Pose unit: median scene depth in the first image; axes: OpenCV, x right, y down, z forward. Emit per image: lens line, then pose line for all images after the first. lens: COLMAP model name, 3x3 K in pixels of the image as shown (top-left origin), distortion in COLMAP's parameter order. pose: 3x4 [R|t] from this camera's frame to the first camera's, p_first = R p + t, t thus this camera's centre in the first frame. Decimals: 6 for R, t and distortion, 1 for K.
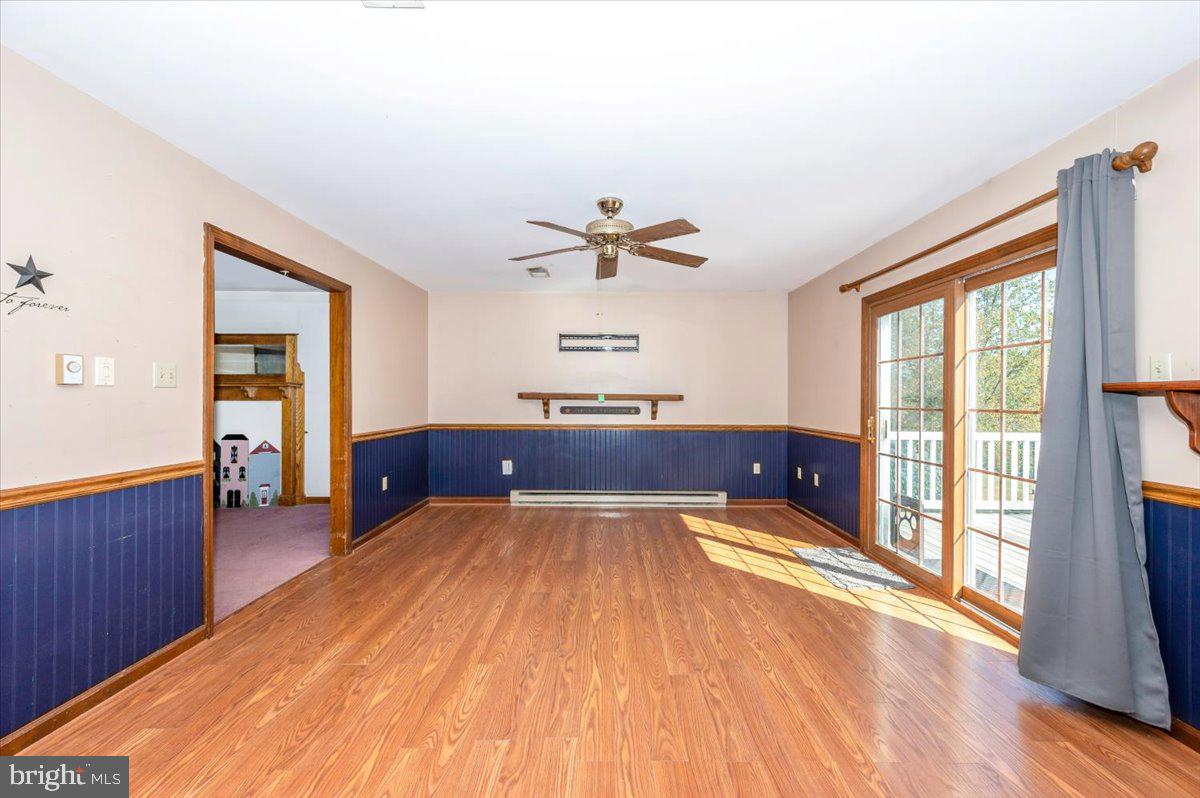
lens RADIAL K [[472.6, 0, 600.4], [0, 472.6, 398.3], [0, 0, 1]] dist [-0.000570, -0.000017]
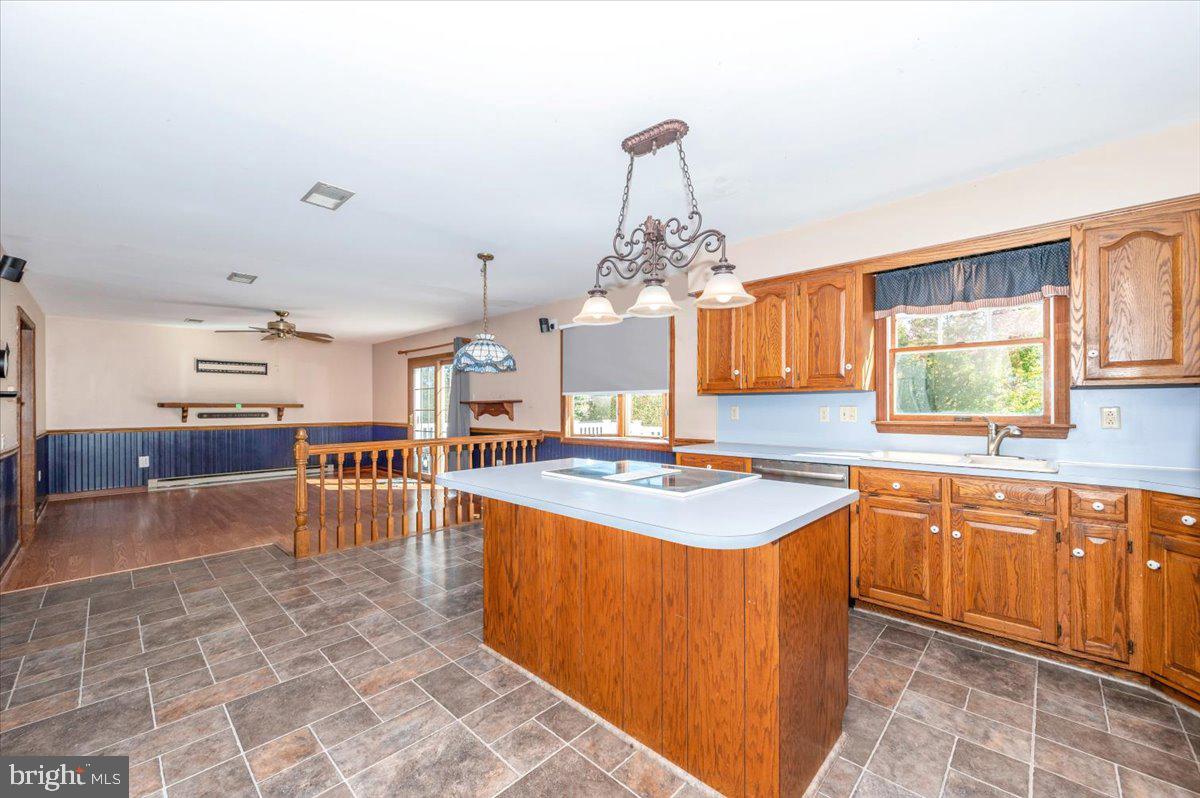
lens RADIAL K [[472.6, 0, 599.6], [0, 472.6, 405.5], [0, 0, 1]] dist [-0.000570, -0.000017]
pose [[0.683062, -0.005848, 0.730337, -0.288546], [0.005656, 0.999980, 0.002718, -0.000960], [-0.730338, 0.002274, 0.683082, -0.761630]]
